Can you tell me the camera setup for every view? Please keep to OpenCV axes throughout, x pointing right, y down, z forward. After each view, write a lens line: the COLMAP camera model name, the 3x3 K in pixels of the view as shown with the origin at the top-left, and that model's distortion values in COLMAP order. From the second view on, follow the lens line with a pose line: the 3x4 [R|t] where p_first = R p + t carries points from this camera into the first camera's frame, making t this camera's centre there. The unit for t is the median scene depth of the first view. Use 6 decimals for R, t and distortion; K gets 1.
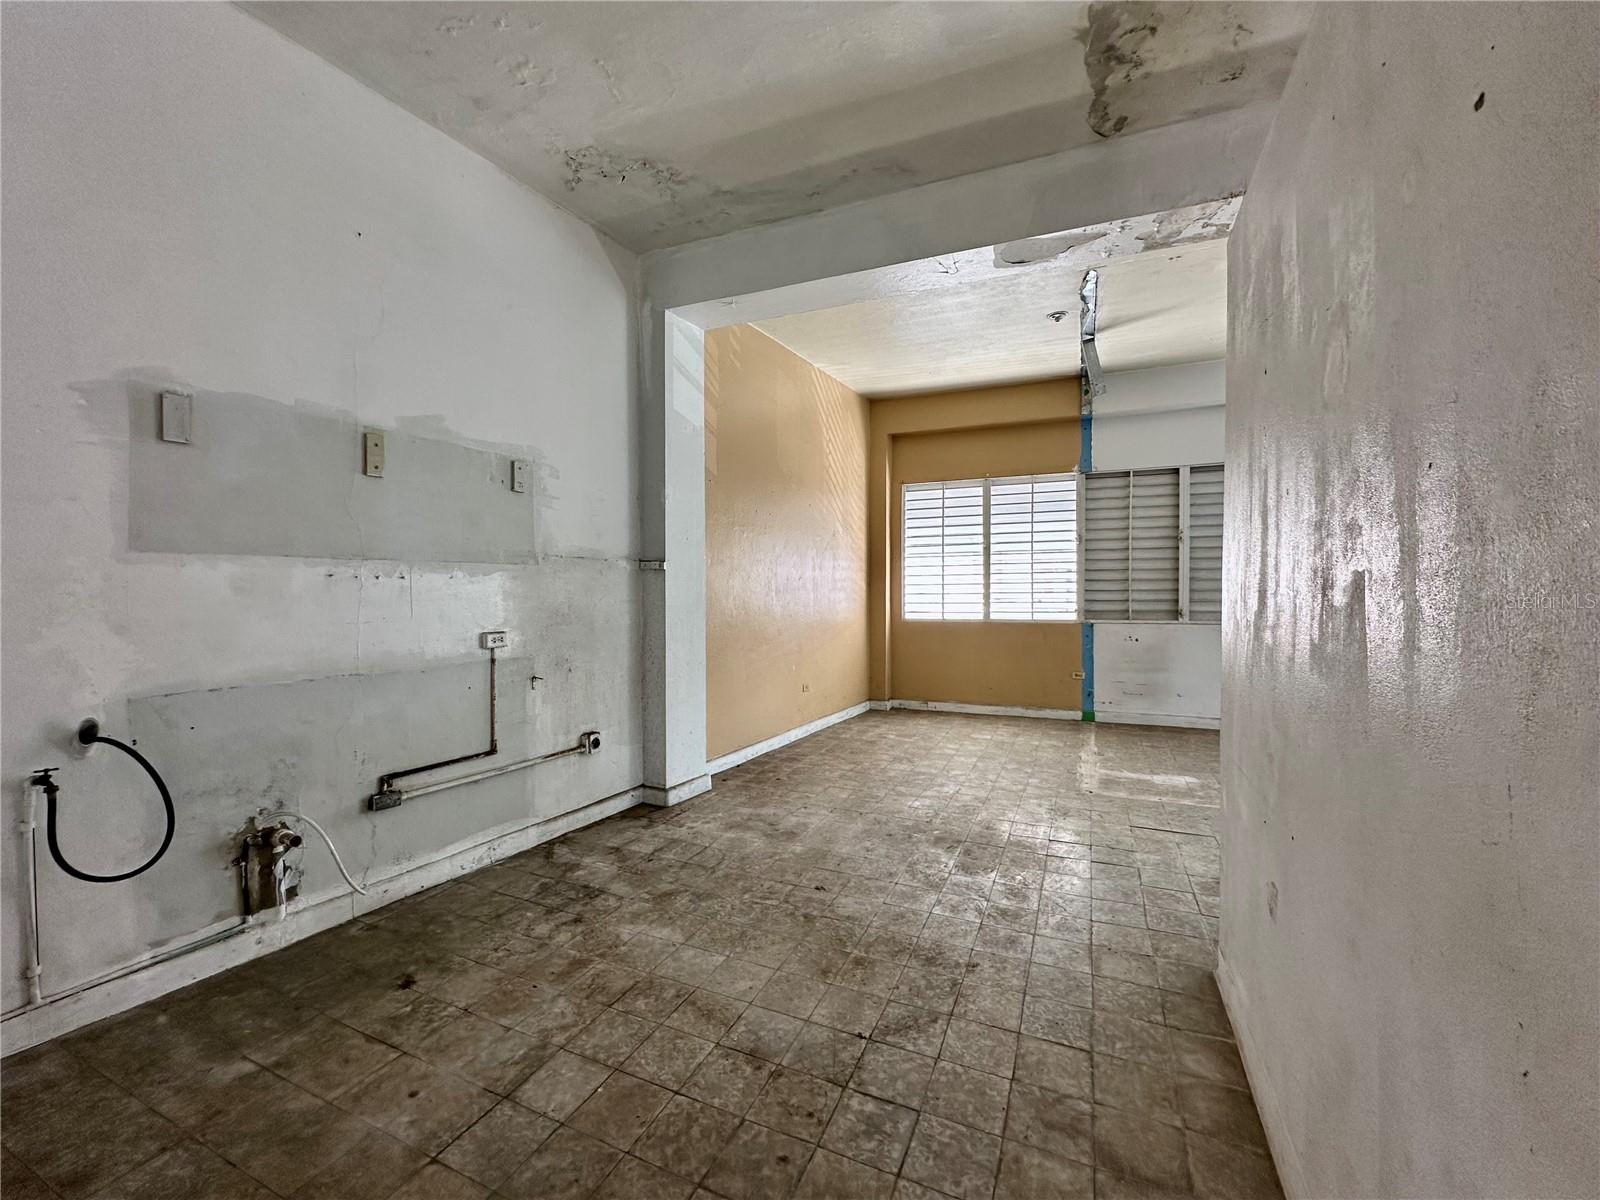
lens RADIAL K [[640.8, 0, 800.8], [0, 640.8, 595.1], [0, 0, 1]] dist [-0.003548, 0.000447]
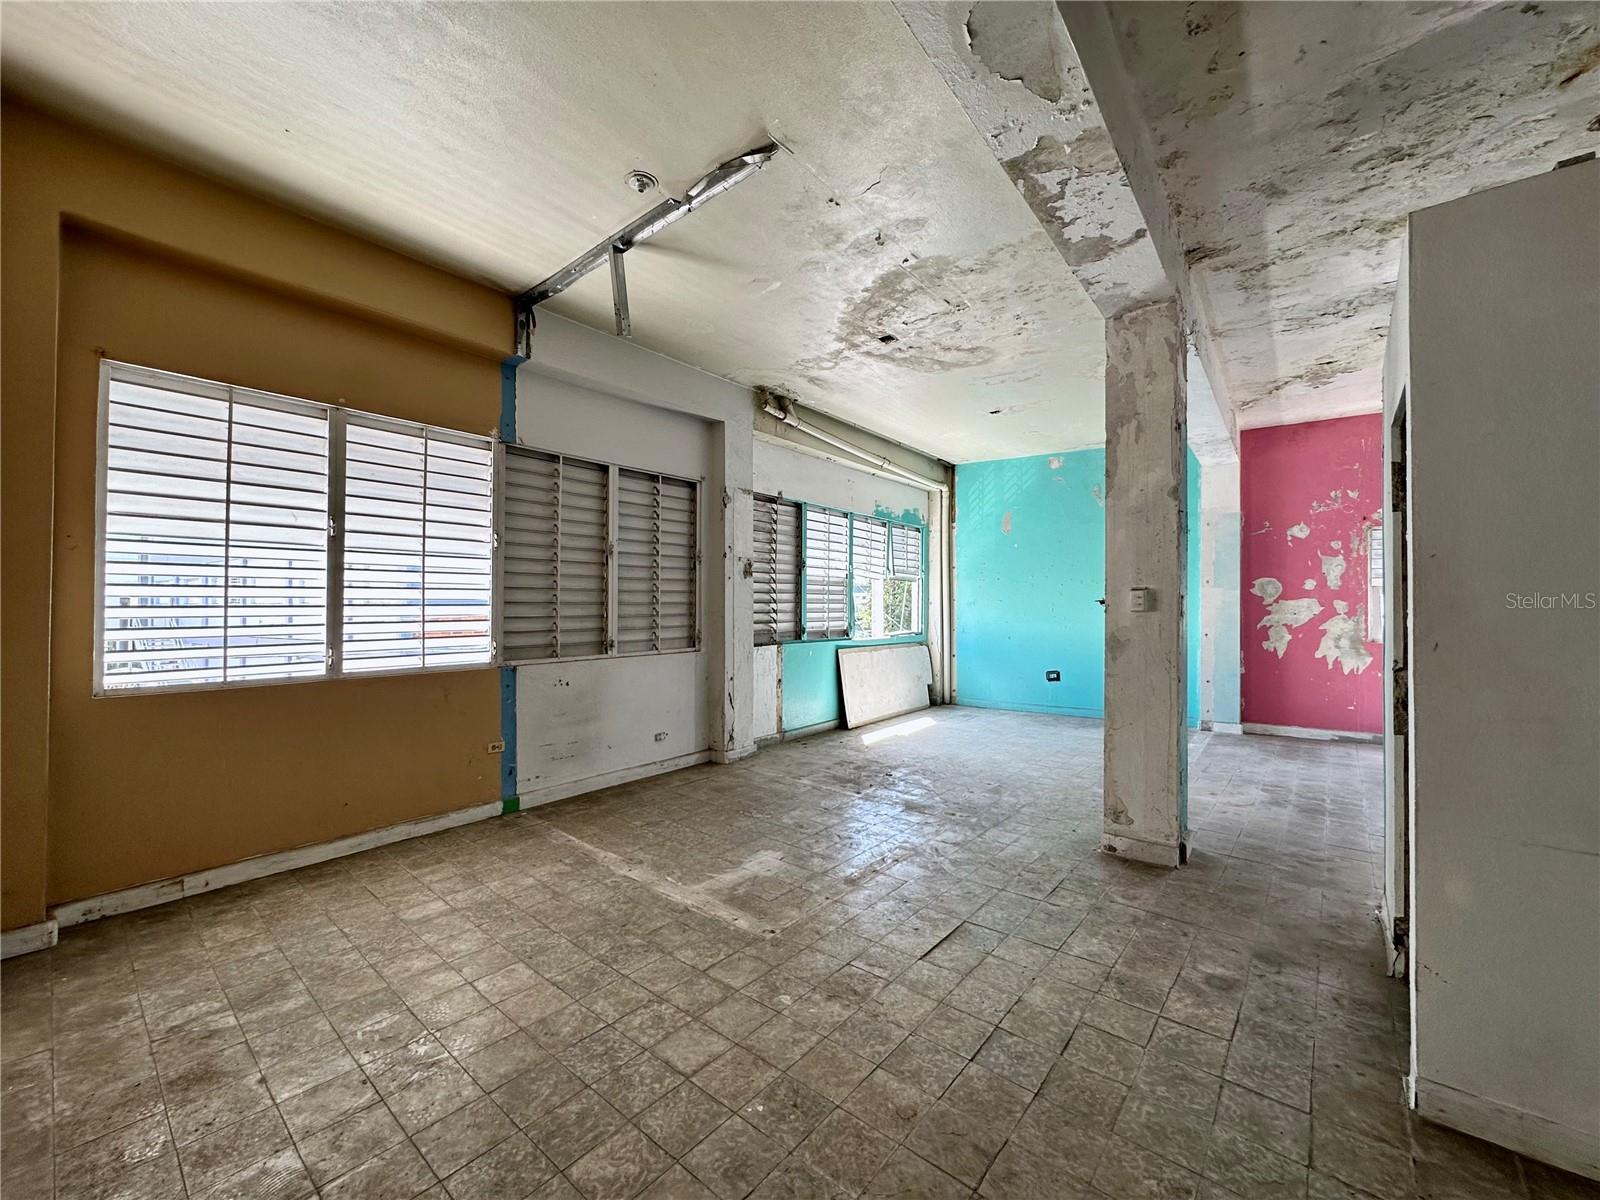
lens RADIAL K [[640.8, 0, 795.7], [0, 640.8, 599.1], [0, 0, 1]] dist [-0.003548, 0.000447]
pose [[0.276239, 0.015738, 0.960960, -0.118613], [0.005392, 0.999825, -0.017924, -0.013641], [-0.961074, 0.010133, 0.276106, 0.537875]]
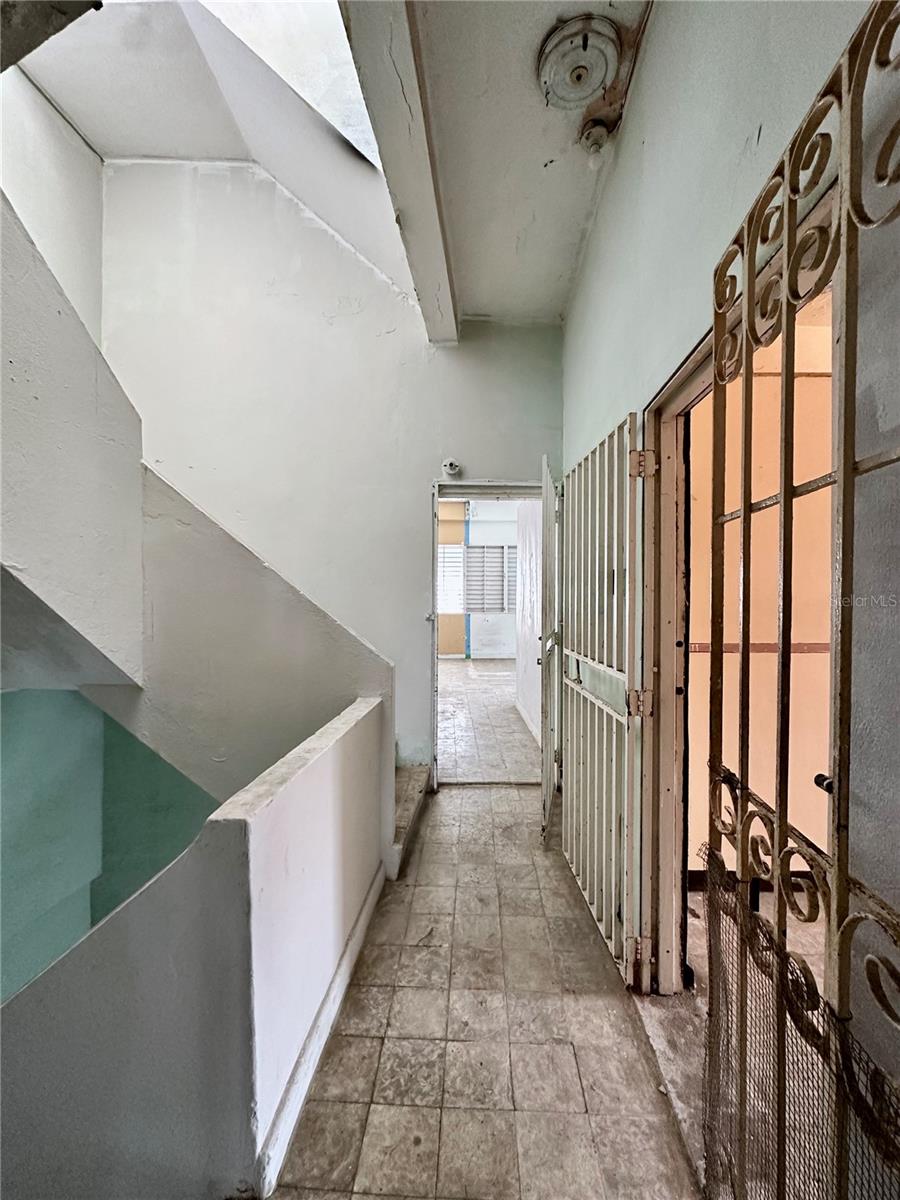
lens RADIAL K [[480.6, 0, 448.0], [0, 480.6, 602.1], [0, 0, 1]] dist [-0.003548, 0.000447]
pose [[0.910291, -0.003860, 0.413950, -0.302662], [0.001142, 0.999976, 0.006814, -0.008187], [-0.413966, -0.005730, 0.910274, -0.482929]]
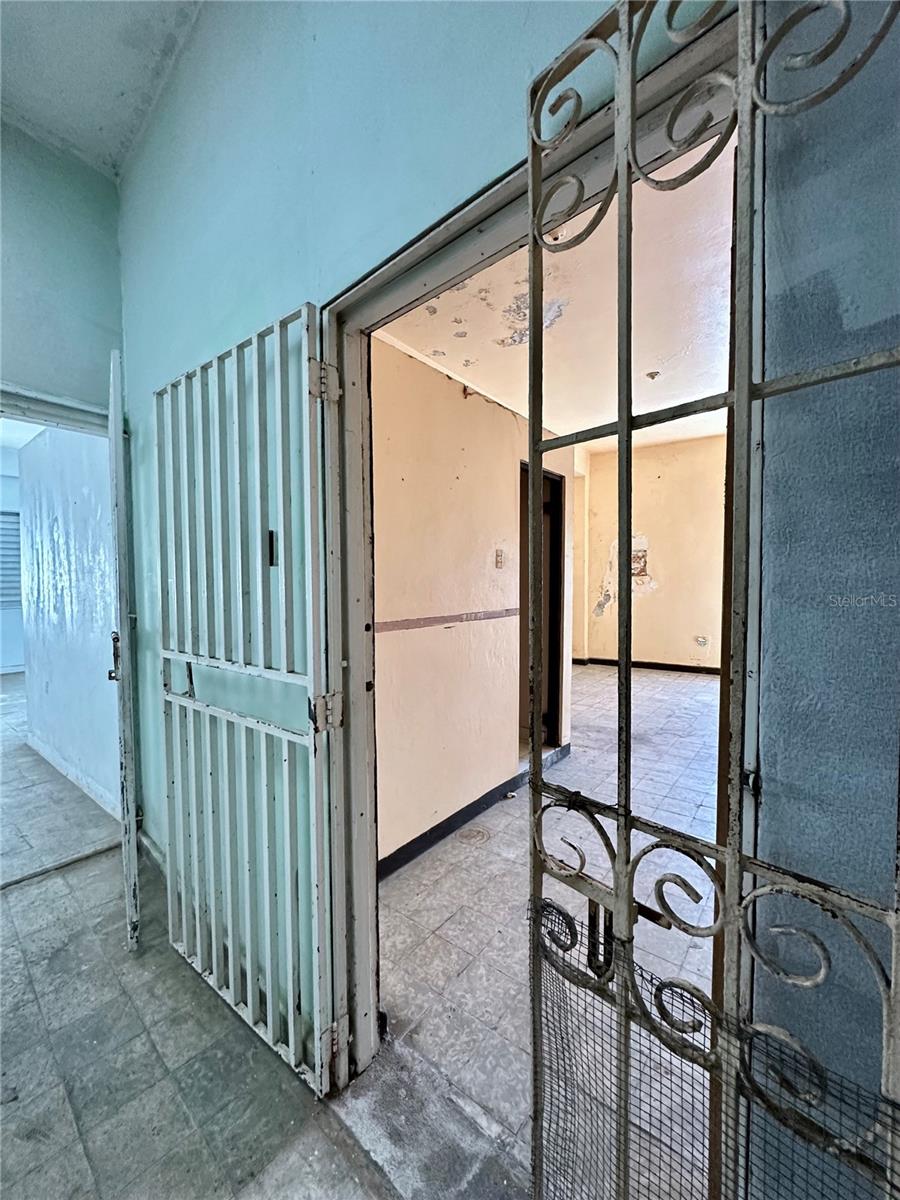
lens RADIAL K [[480.6, 0, 455.5], [0, 480.6, 603.2], [0, 0, 1]] dist [-0.003548, 0.000447]
pose [[0.232876, -0.039157, 0.971718, -0.272862], [0.011602, 0.999230, 0.037485, -0.001572], [-0.972437, 0.002545, 0.233151, -0.385147]]
